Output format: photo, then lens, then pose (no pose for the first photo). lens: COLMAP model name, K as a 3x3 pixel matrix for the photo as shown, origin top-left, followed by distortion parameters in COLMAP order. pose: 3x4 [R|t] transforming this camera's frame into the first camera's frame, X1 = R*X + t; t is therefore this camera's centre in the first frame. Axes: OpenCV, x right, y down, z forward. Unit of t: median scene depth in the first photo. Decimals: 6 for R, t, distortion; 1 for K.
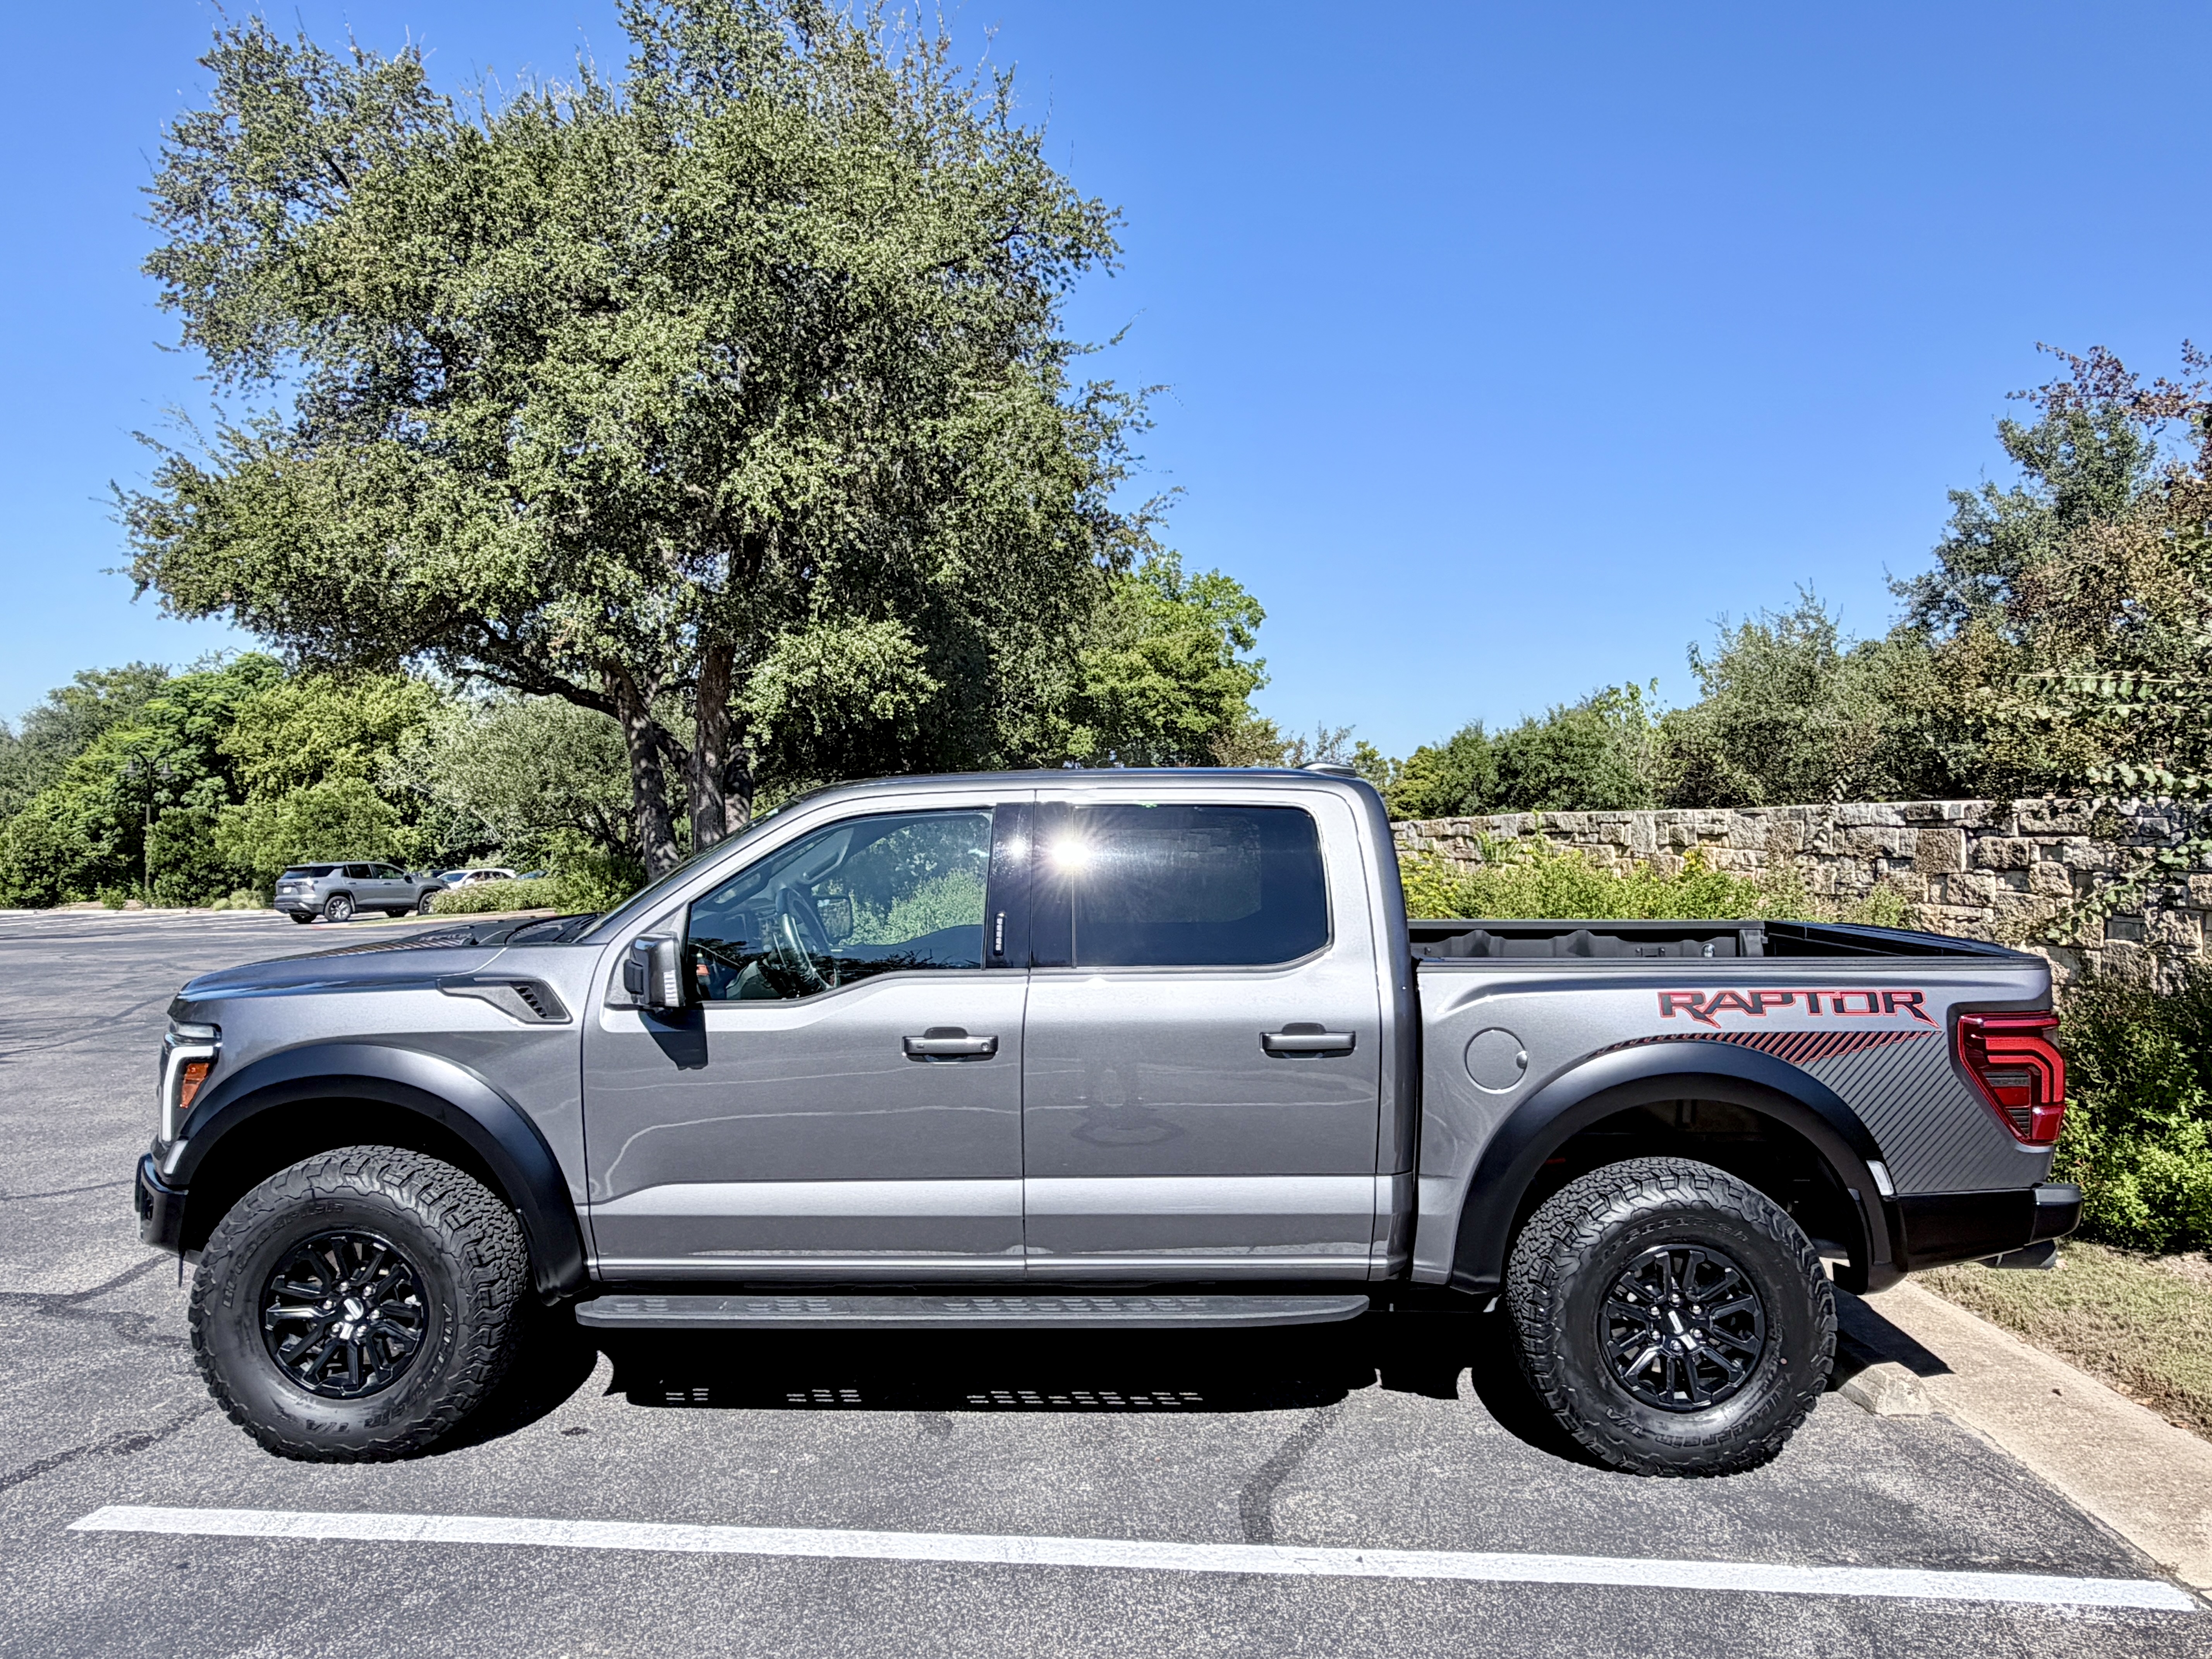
lens RADIAL K [[1488.0, 0, 1105.1], [0, 1488.0, 827.1], [0, 0, 1]] dist [-0.002791, 0.003028]
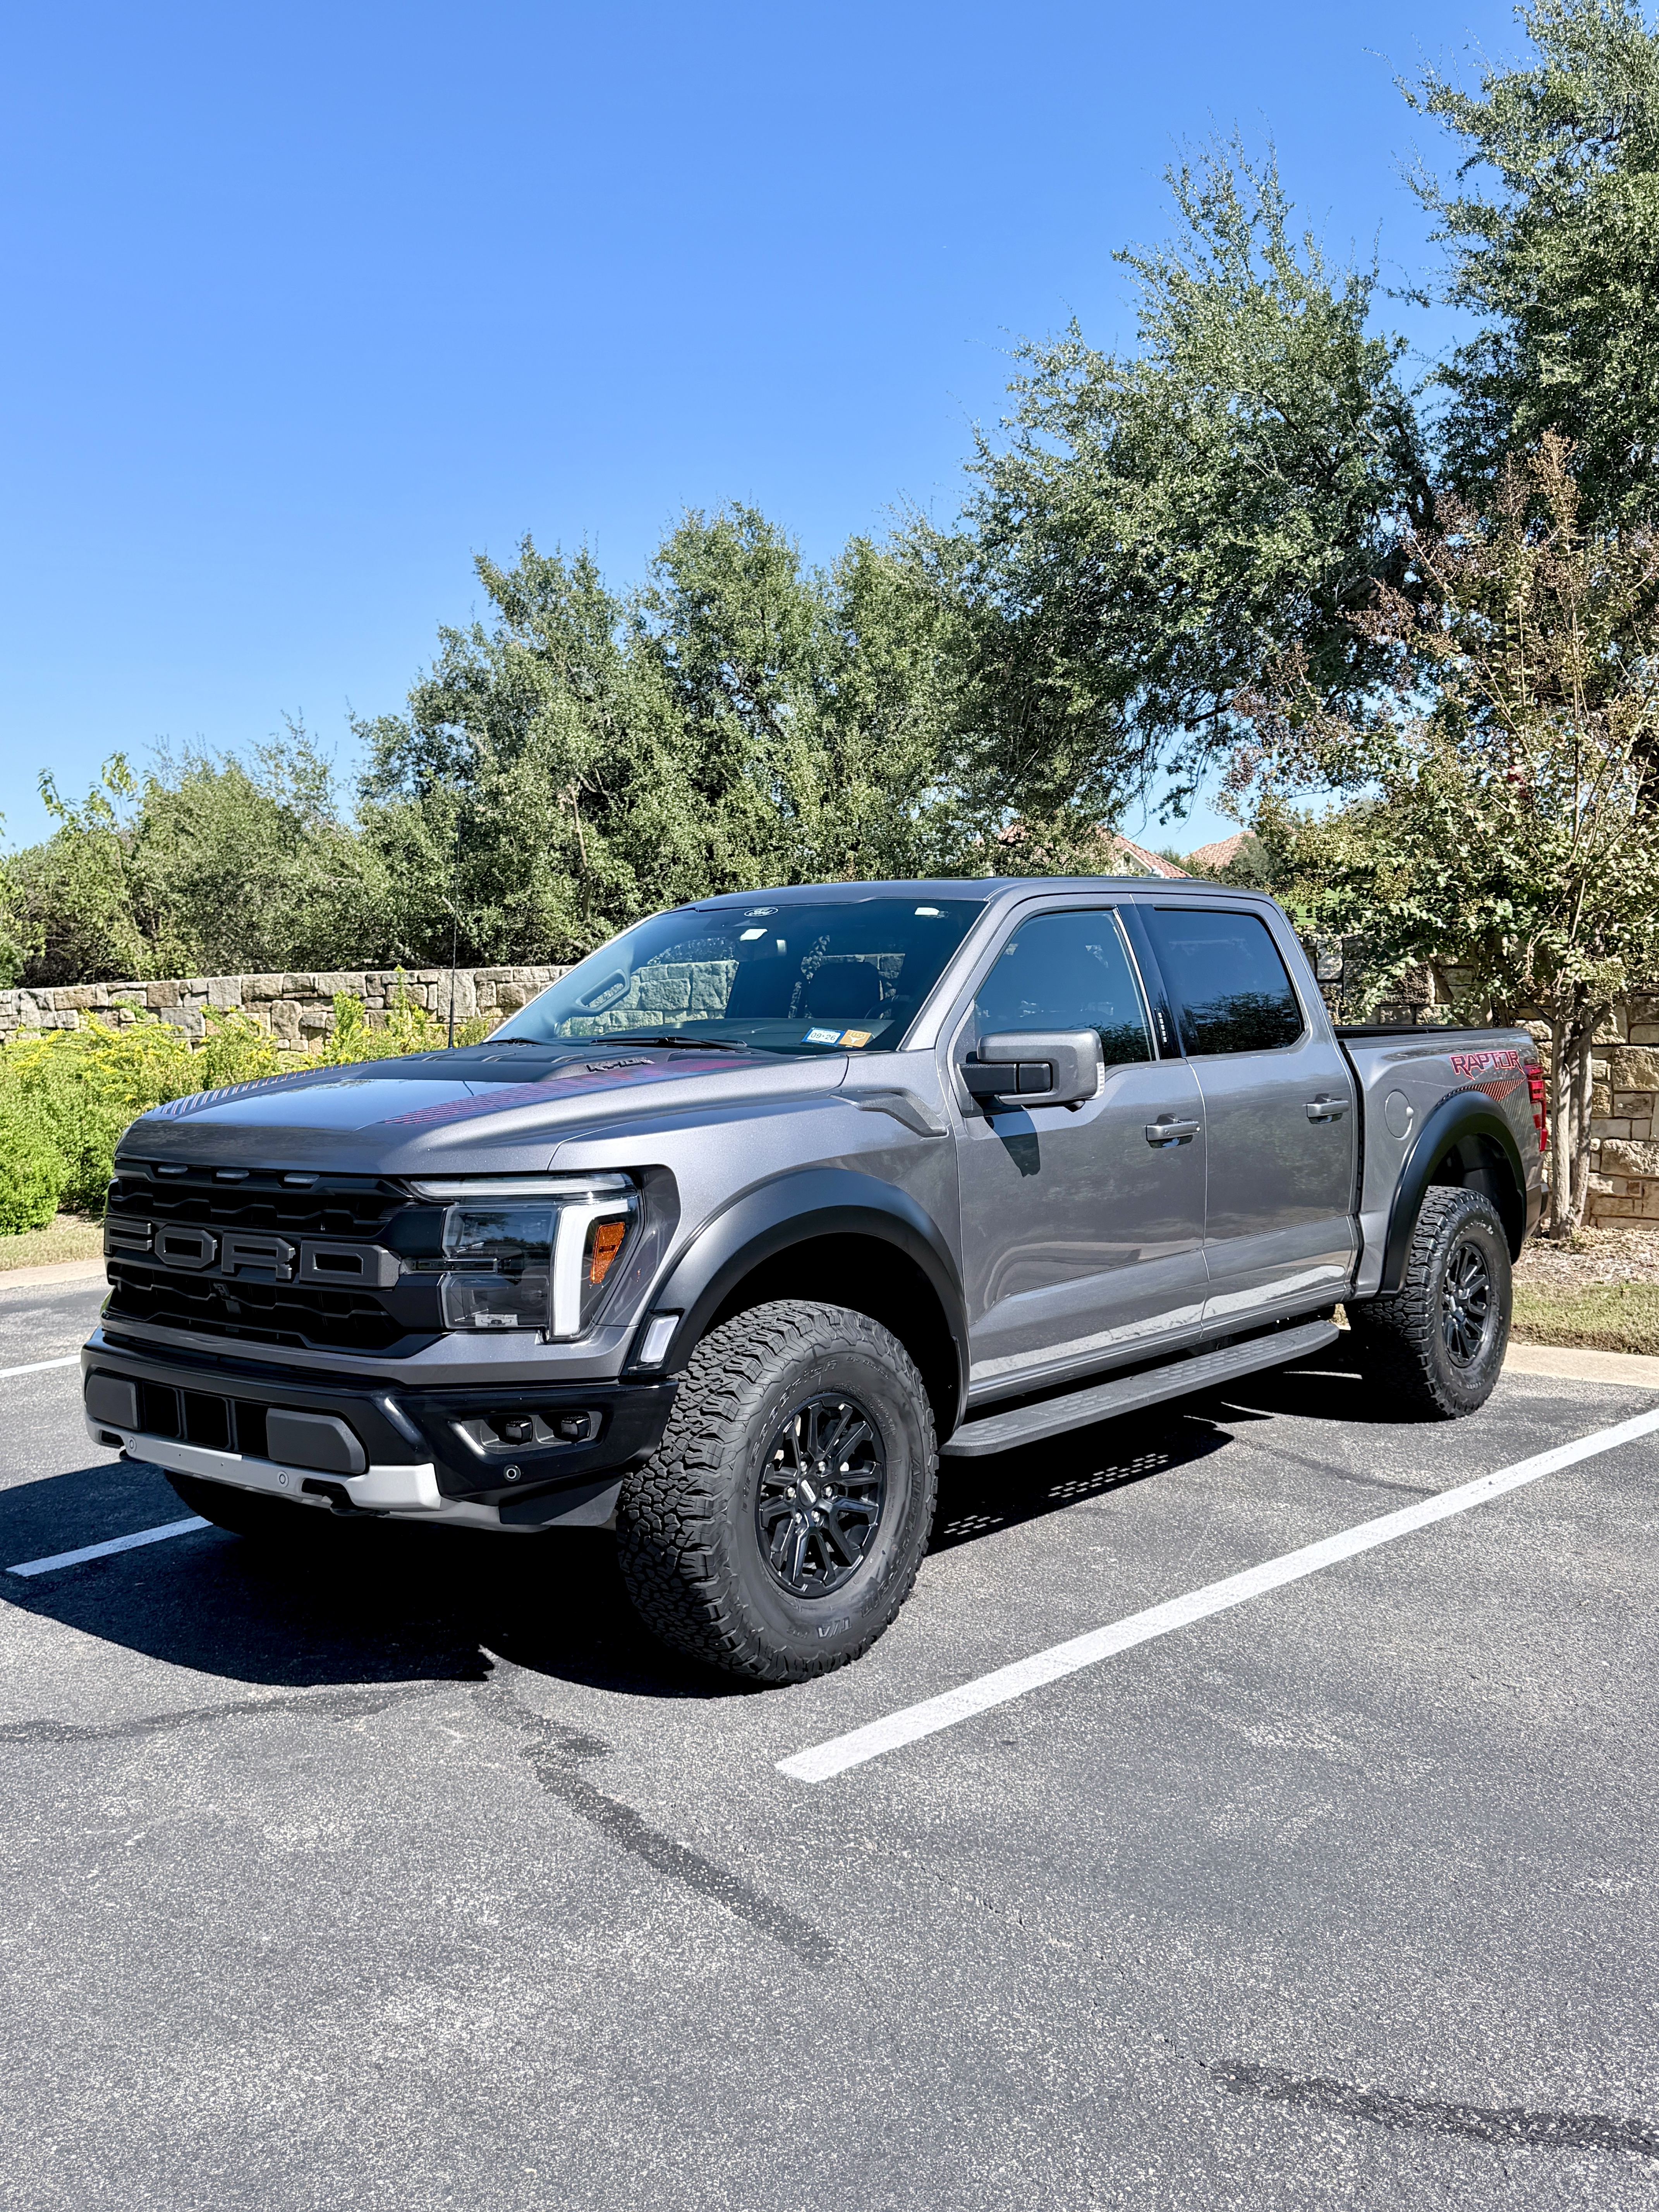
lens RADIAL K [[1942.8, 0, 820.8], [0, 1942.8, 1123.9], [0, 0, 1]] dist [0.113395, -0.200972]
pose [[0.643310, -0.057934, 0.763411, -0.591530], [0.019225, 0.998041, 0.059539, 0.024698], [-0.765364, -0.023625, 0.643163, 0.135350]]
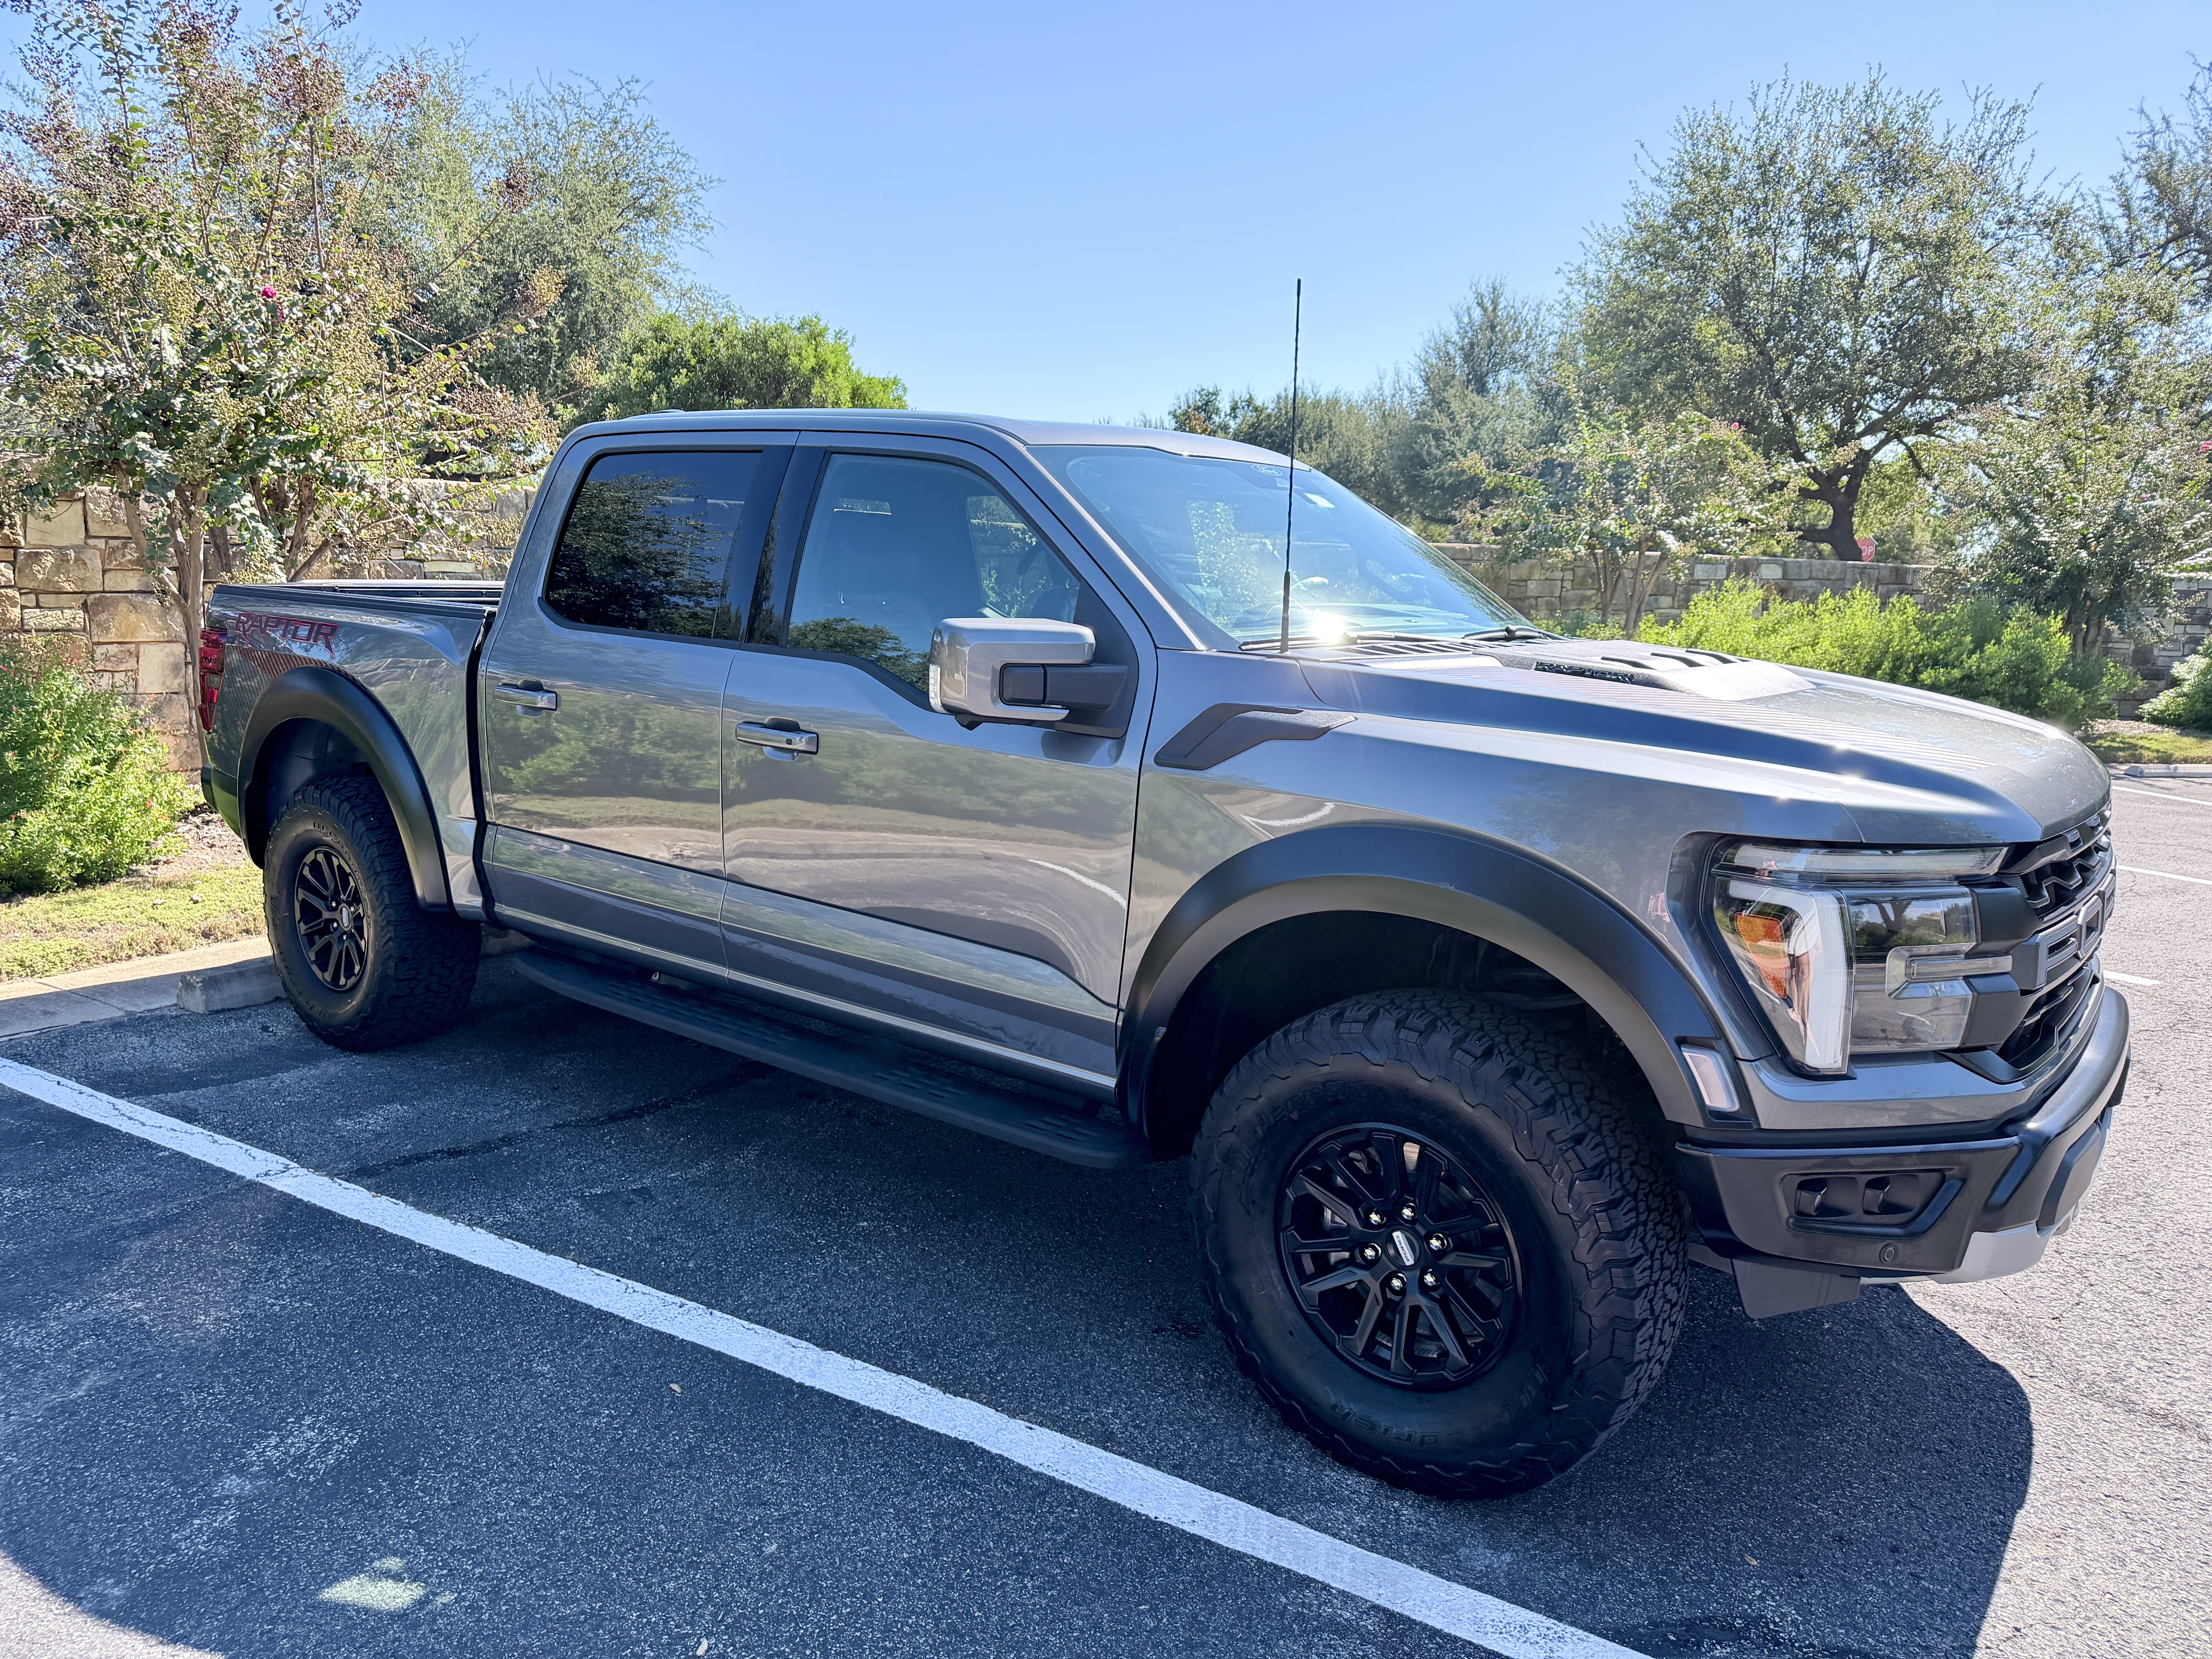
lens RADIAL K [[1551.2, 0, 1102.9], [0, 1551.2, 823.9], [0, 0, 1]] dist [0.061629, -0.079989]
pose [[-0.808644, -0.125902, 0.574668, -0.335828], [-0.035465, 0.985487, 0.166002, 0.019979], [-0.587228, 0.113856, -0.801374, 0.930559]]
